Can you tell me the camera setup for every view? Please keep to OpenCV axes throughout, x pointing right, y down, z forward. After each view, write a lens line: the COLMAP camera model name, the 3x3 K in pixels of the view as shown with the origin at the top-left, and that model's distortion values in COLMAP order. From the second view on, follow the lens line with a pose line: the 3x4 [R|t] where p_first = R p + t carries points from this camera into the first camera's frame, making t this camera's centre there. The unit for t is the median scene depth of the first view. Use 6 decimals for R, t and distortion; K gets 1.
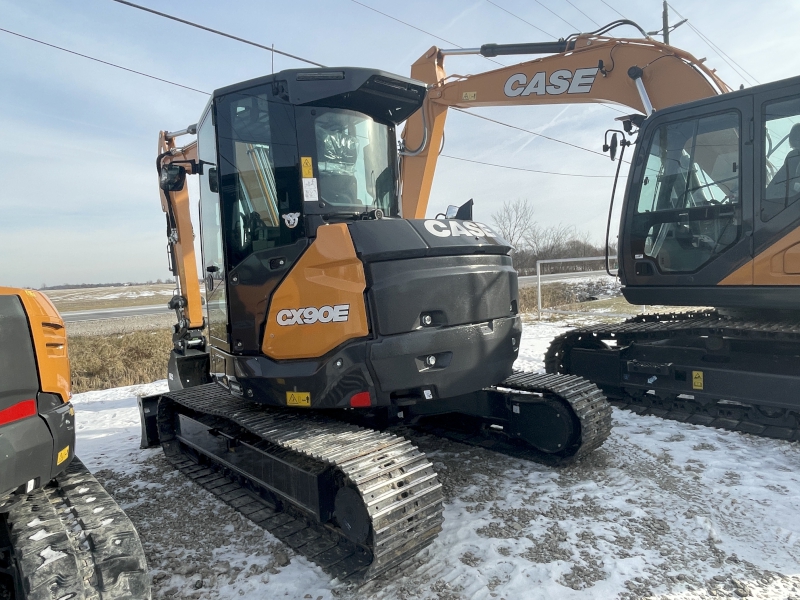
lens RADIAL K [[510.5, 0, 394.7], [0, 510.5, 301.0], [0, 0, 1]] dist [0.001959, 0.000123]
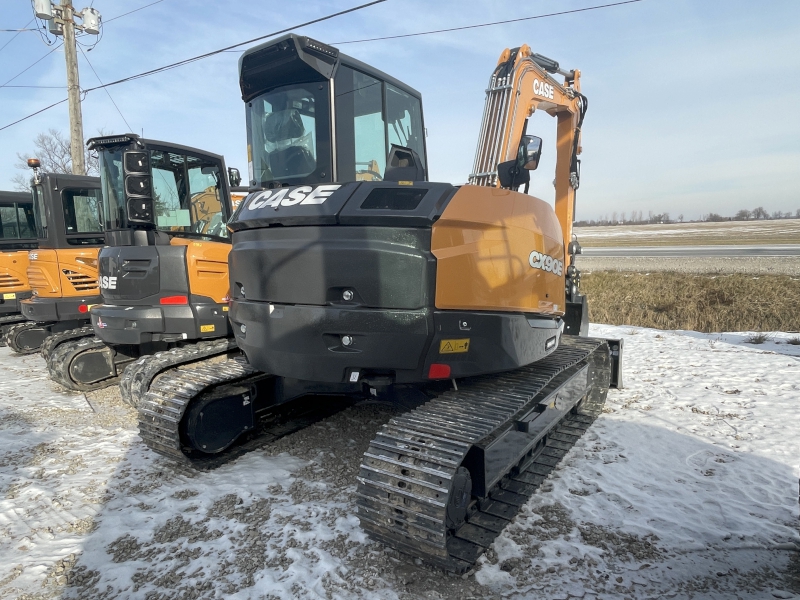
lens RADIAL K [[510.5, 0, 394.7], [0, 510.5, 301.0], [0, 0, 1]] dist [0.001959, 0.000123]
pose [[0.202409, 0.168851, -0.964635, 1.066150], [-0.025530, 0.985598, 0.167164, -0.119871], [0.978968, -0.009208, 0.203804, 1.004469]]
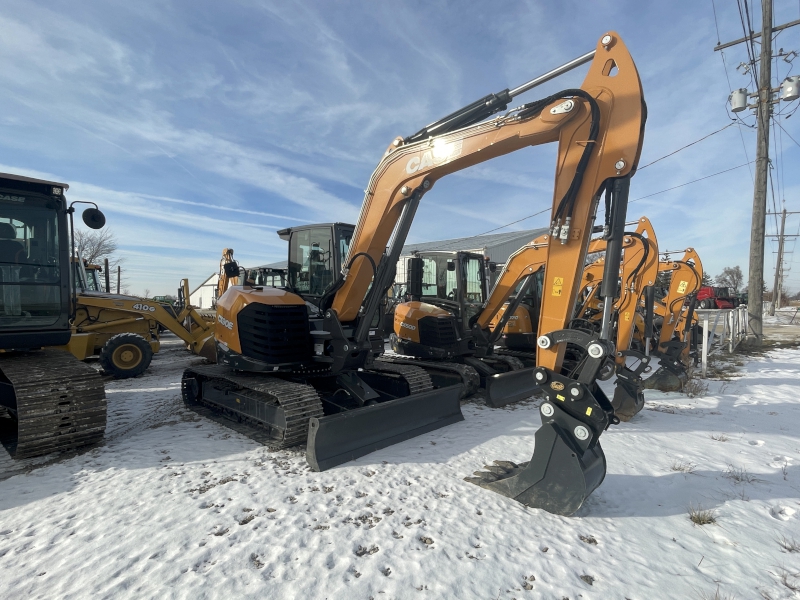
lens RADIAL K [[418.6, 0, 395.7], [0, 418.6, 301.0], [0, 0, 1]] dist [-0.001248, -0.000133]
pose [[-0.996973, 0.046030, -0.062656, -0.382646], [0.042312, 0.997335, 0.059430, -0.180515], [0.065224, 0.056599, -0.996264, 3.155357]]
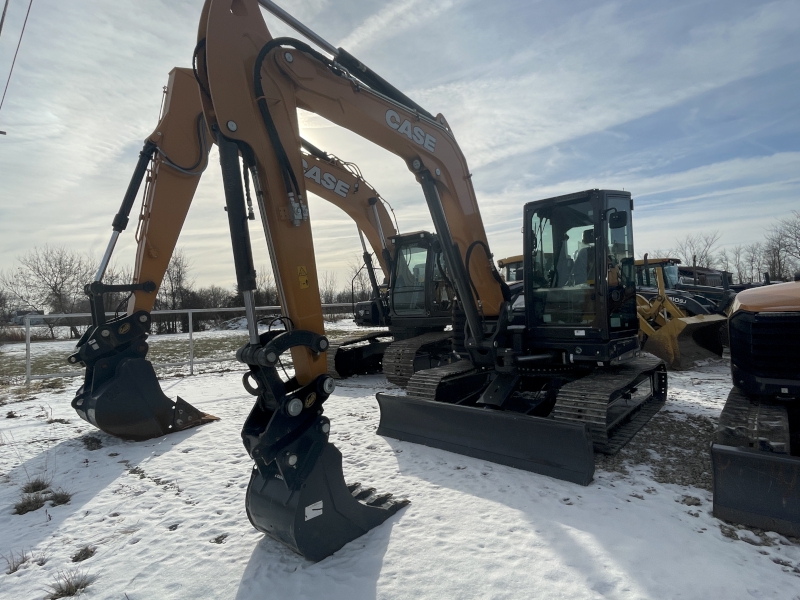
lens RADIAL K [[418.6, 0, 395.7], [0, 418.6, 301.0], [0, 0, 1]] dist [-0.001248, -0.000133]
pose [[-0.086946, 0.063949, 0.994158, -1.746423], [0.098927, 0.993559, -0.055259, -0.017583], [-0.991289, 0.093544, -0.092712, 2.006164]]
